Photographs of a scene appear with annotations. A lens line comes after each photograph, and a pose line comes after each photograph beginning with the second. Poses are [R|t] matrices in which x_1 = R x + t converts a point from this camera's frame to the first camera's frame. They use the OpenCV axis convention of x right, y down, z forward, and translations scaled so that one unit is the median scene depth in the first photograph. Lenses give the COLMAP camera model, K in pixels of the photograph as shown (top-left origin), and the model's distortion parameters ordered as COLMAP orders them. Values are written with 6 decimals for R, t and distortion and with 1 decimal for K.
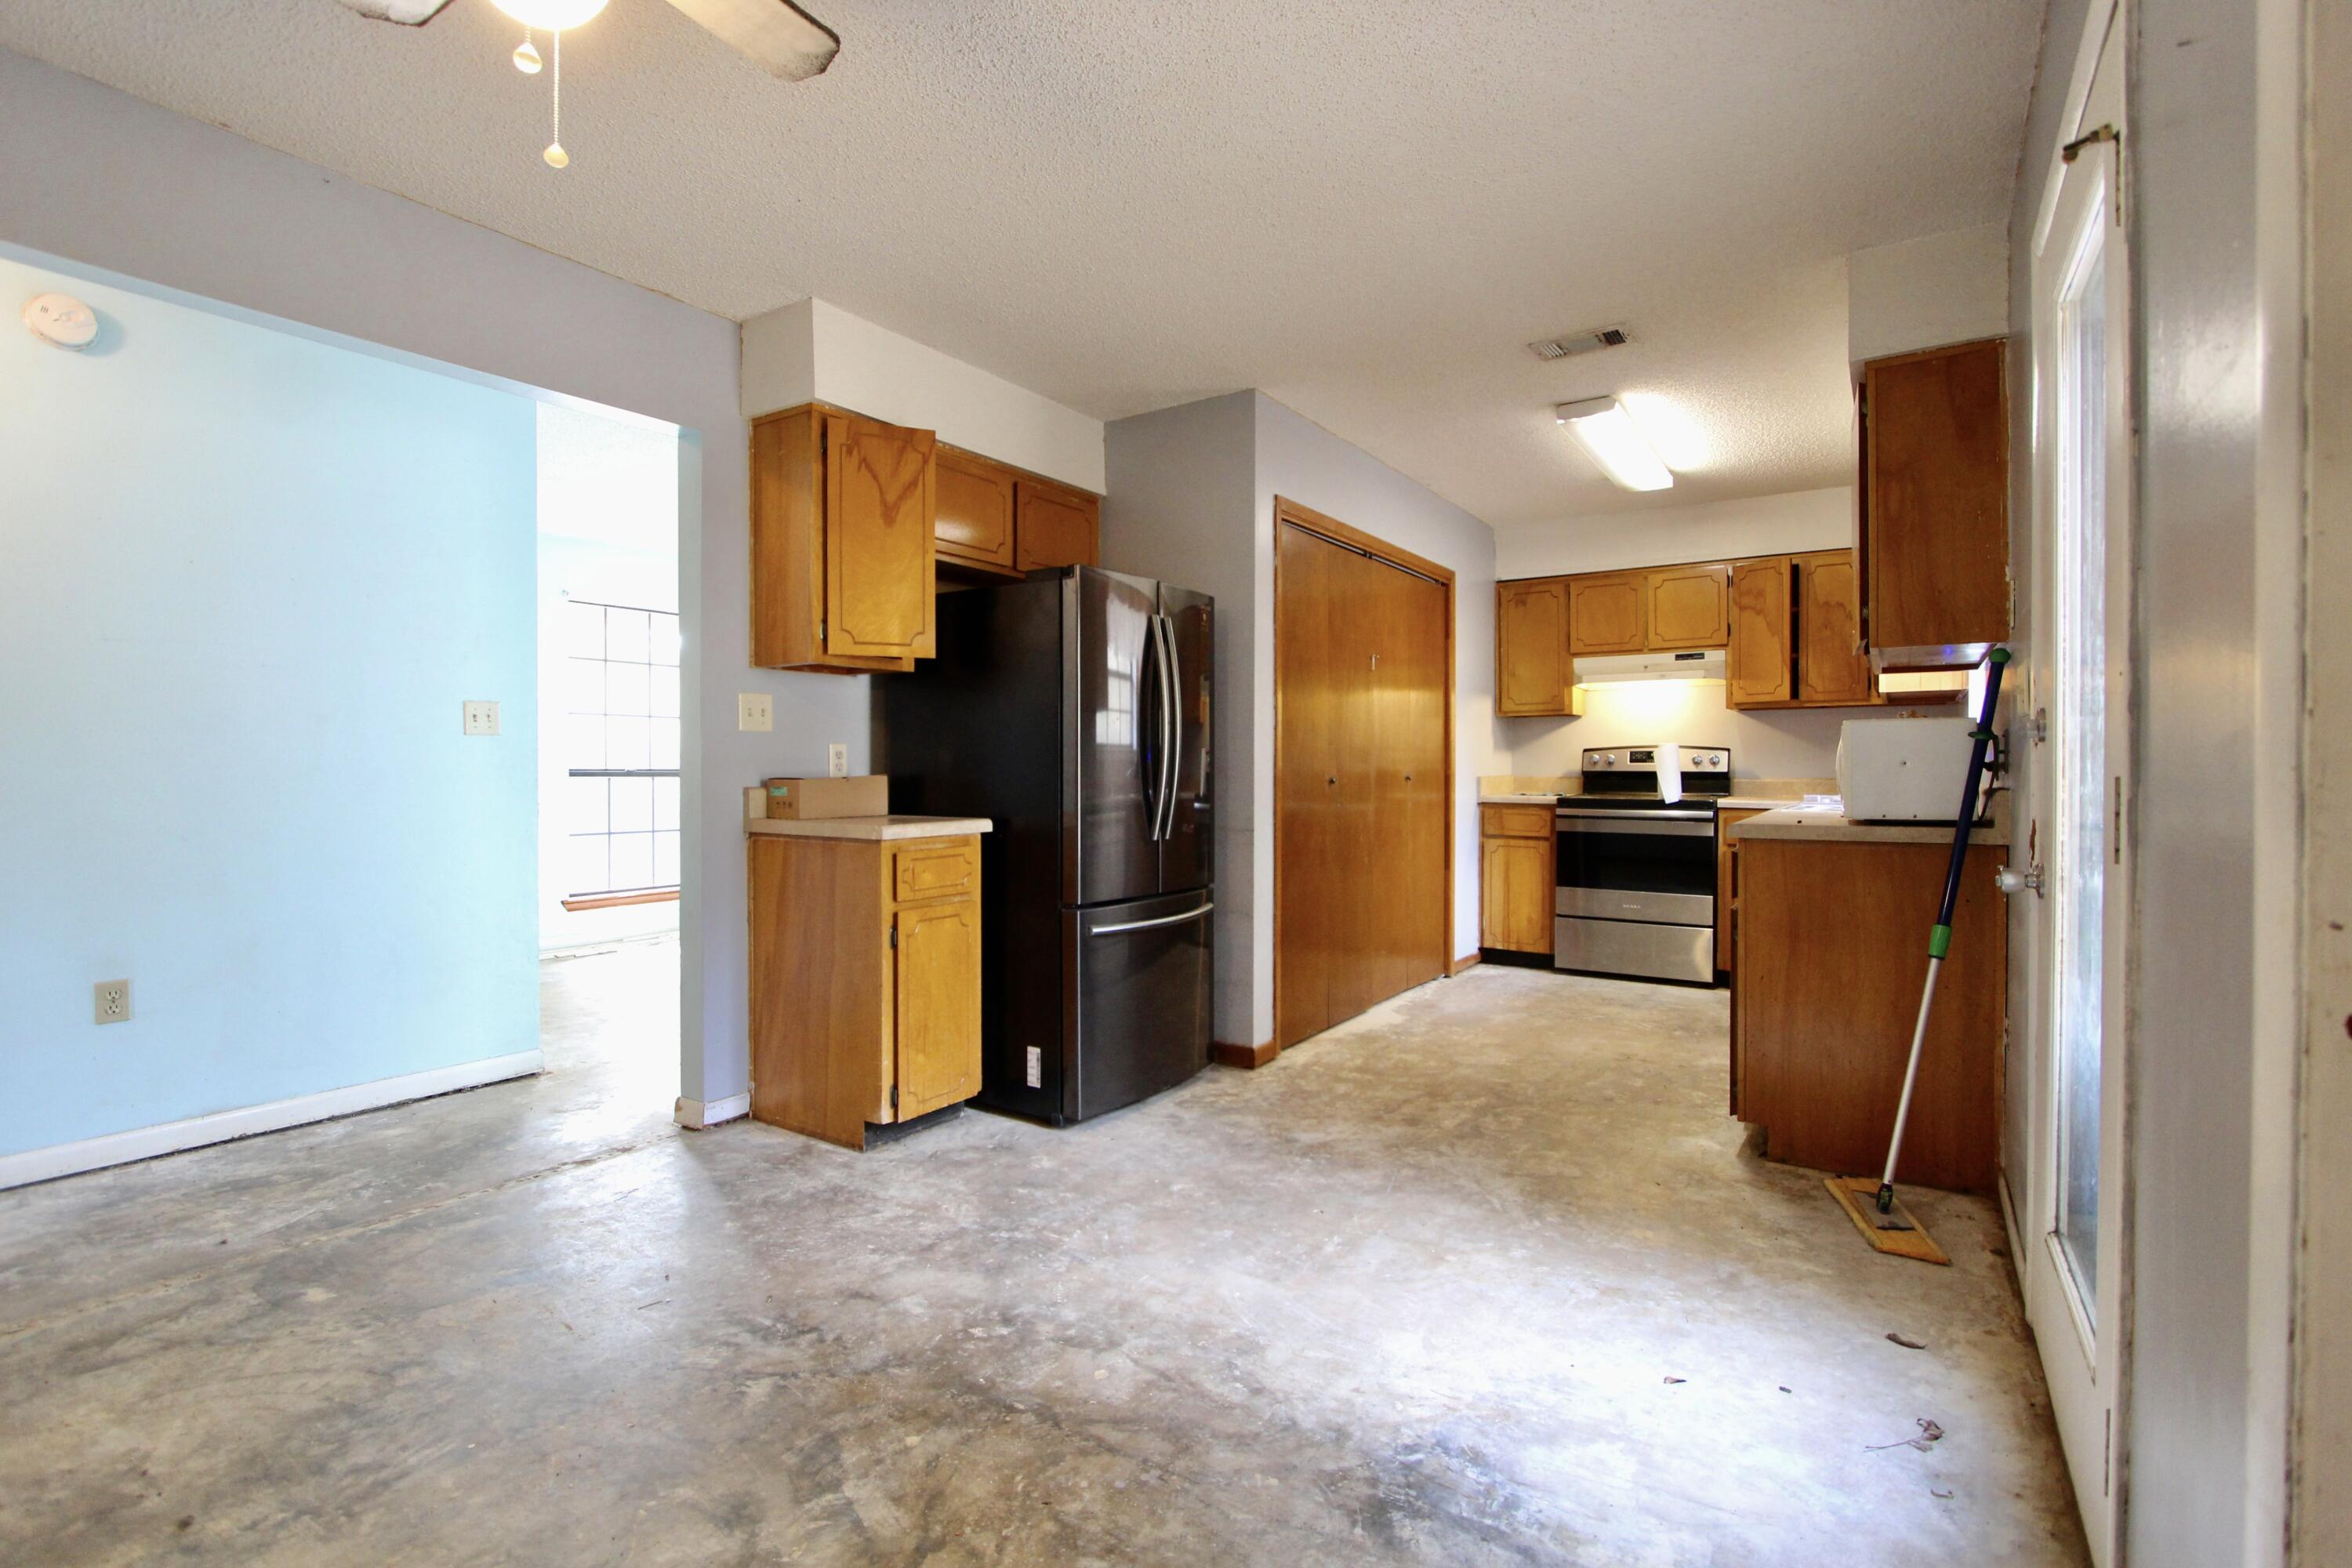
lens RADIAL K [[1088.1, 0, 1173.2], [0, 1088.1, 778.3], [0, 0, 1]] dist [-0.016142, 0.002013]
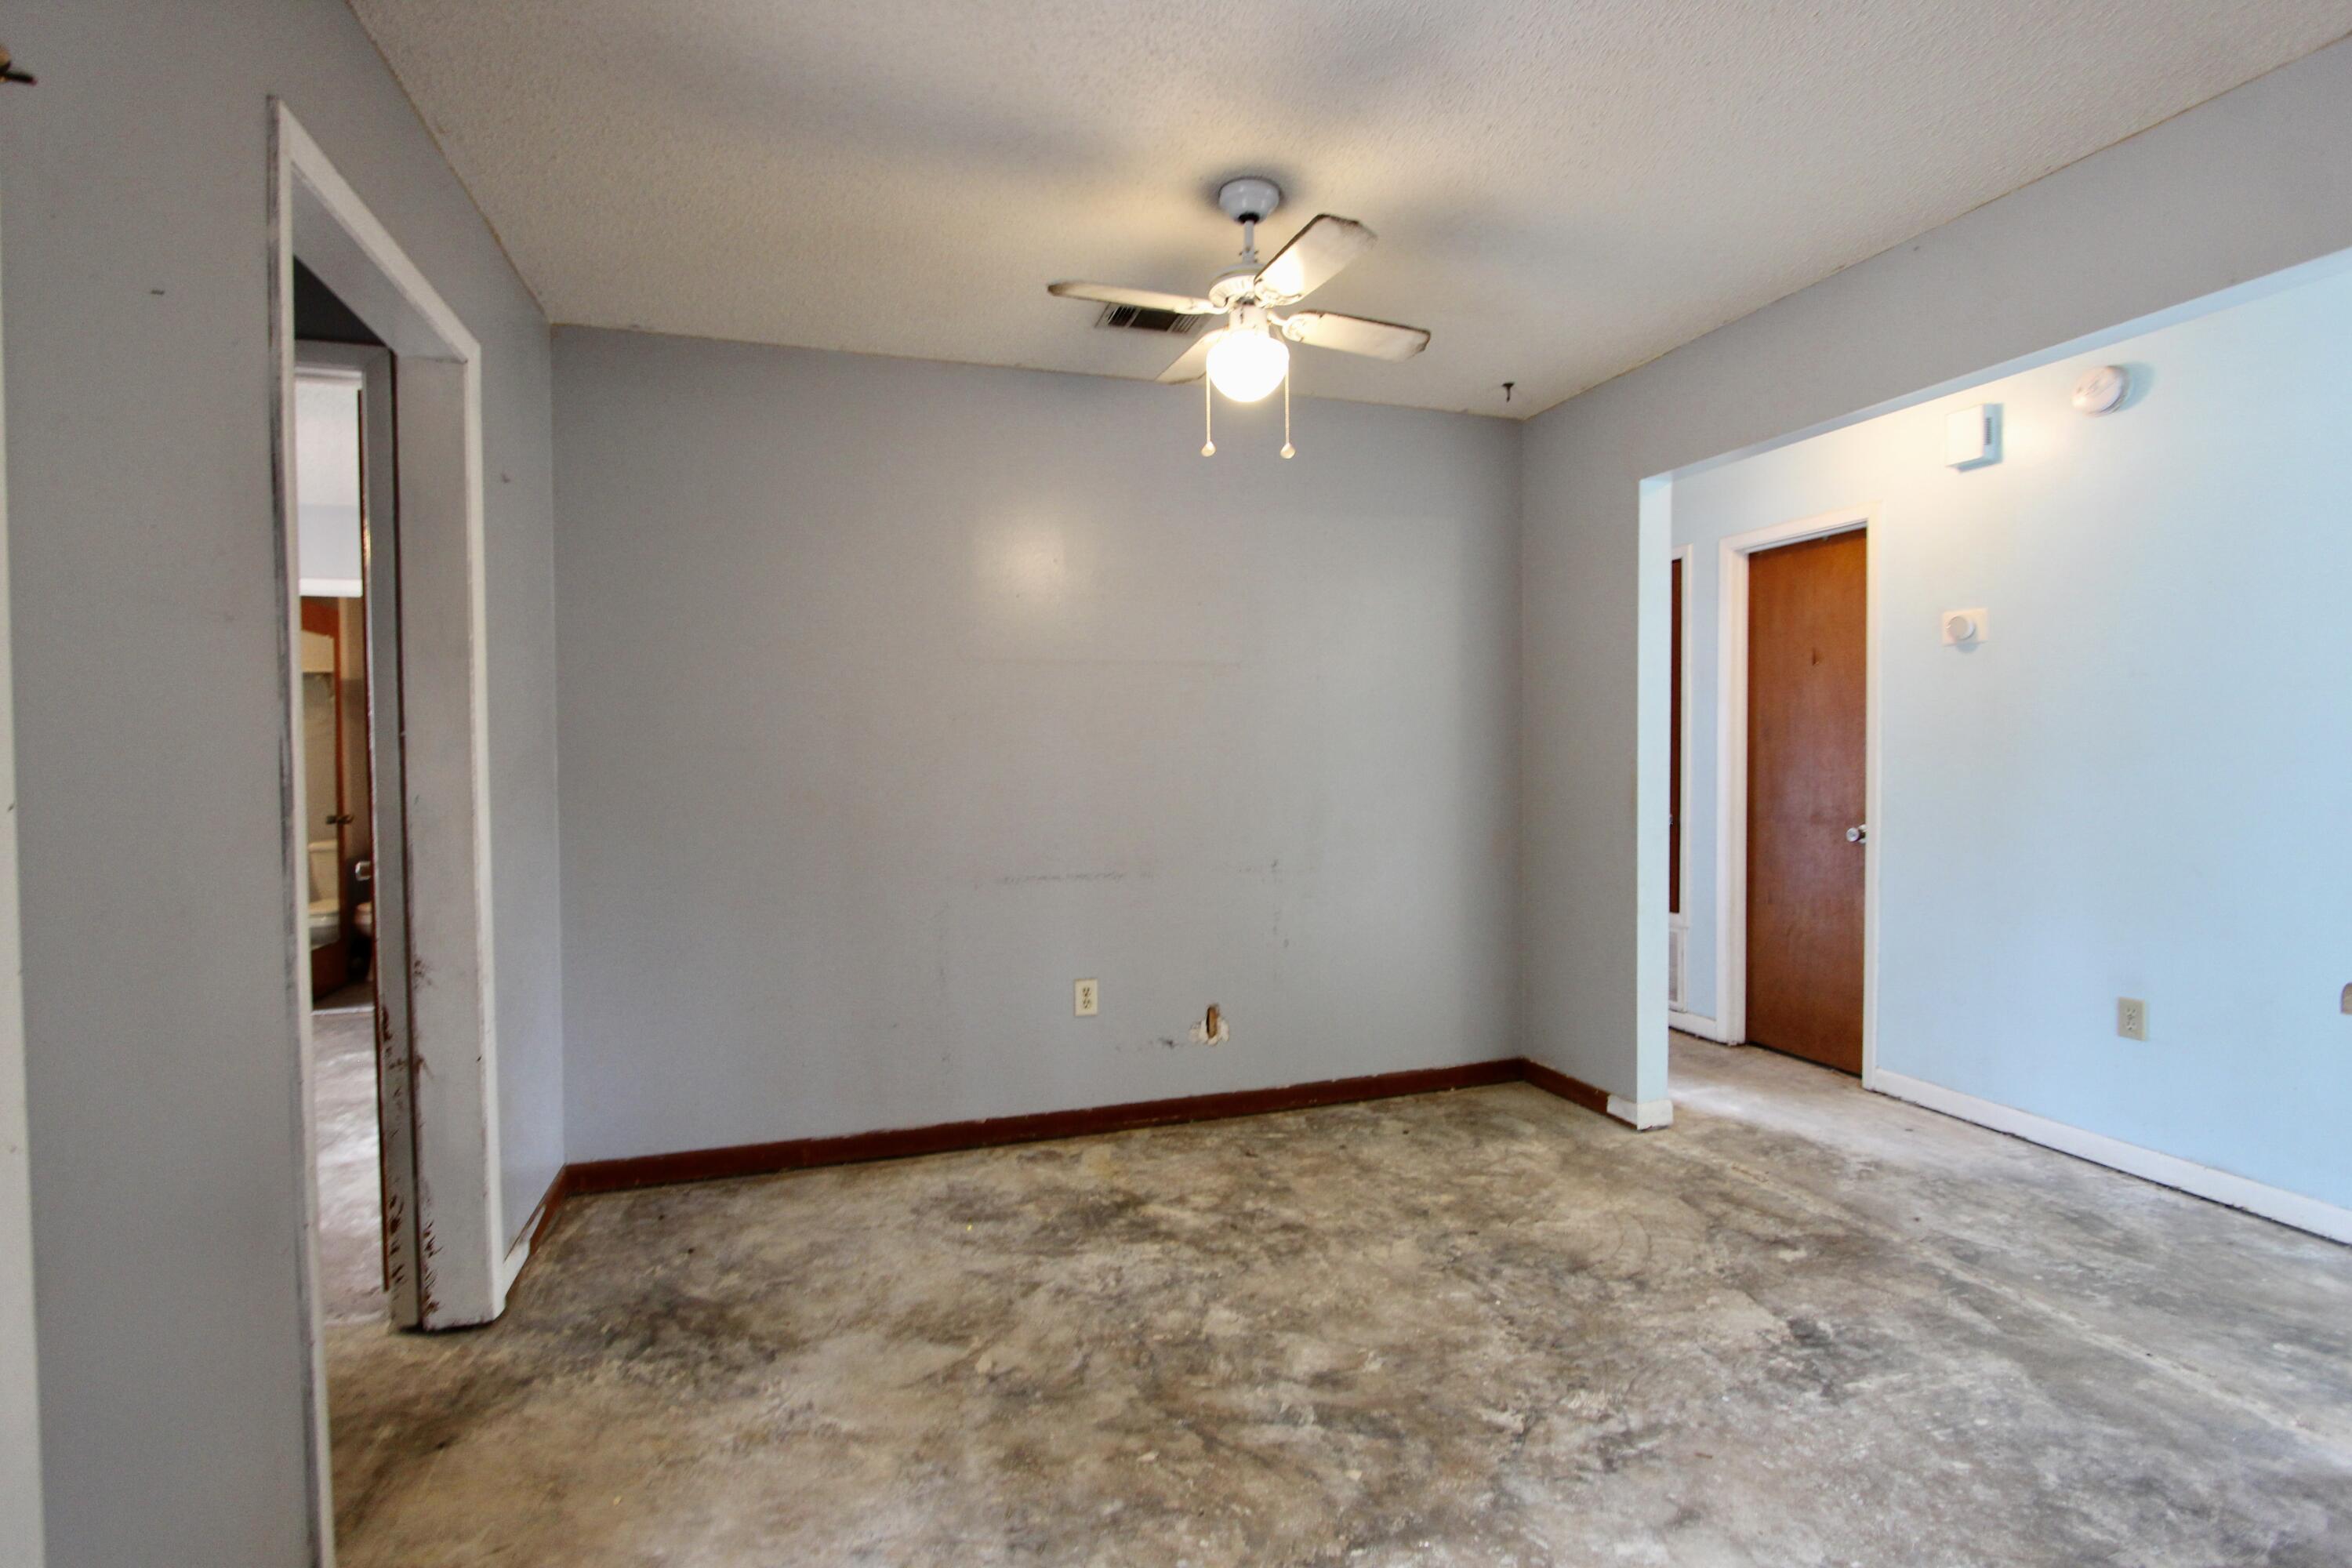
lens RADIAL K [[1088.1, 0, 1177.2], [0, 1088.1, 777.5], [0, 0, 1]] dist [-0.016142, 0.002013]
pose [[-0.611993, 0.025249, -0.790460, 0.422020], [-0.001365, 0.999455, 0.032981, -0.062884], [0.790862, 0.021263, -0.611625, 0.925622]]
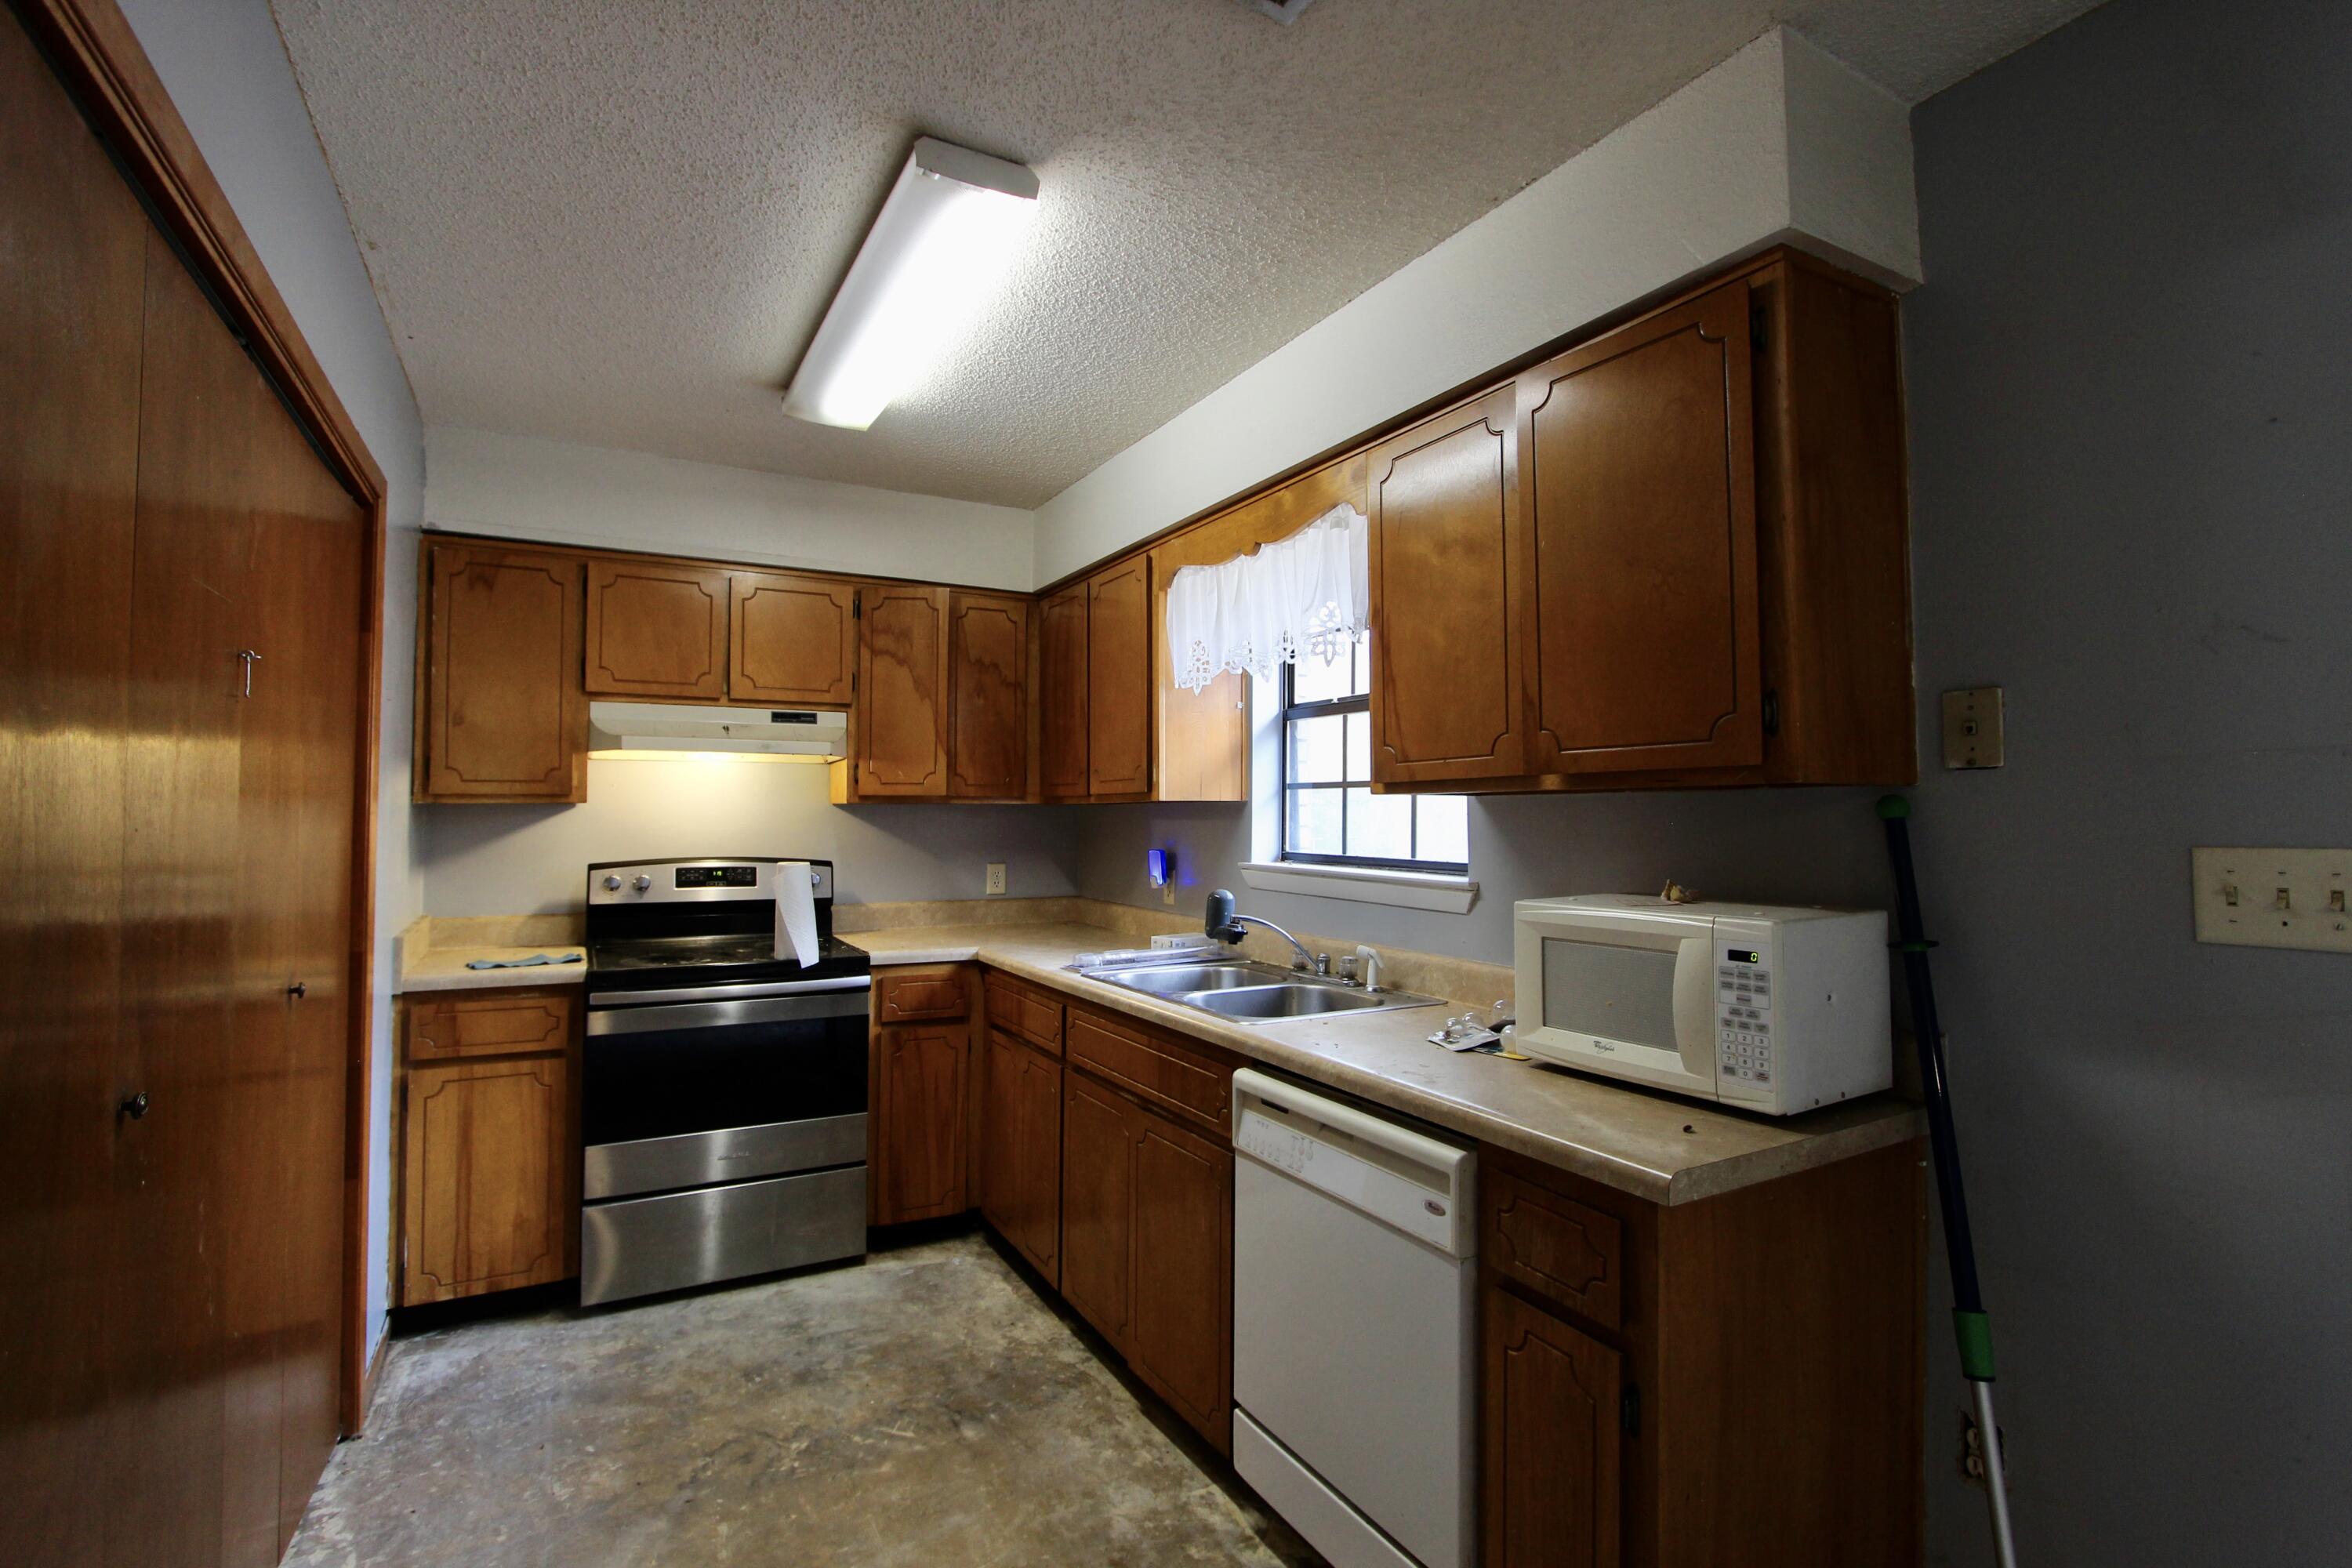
lens RADIAL K [[1088.1, 0, 1173.9], [0, 1088.1, 775.6], [0, 0, 1]] dist [-0.016142, 0.002013]
pose [[0.454811, 0.032523, 0.889994, 0.041217], [0.006006, 0.999198, -0.039584, -0.104919], [-0.890568, 0.023349, 0.454251, 1.034811]]
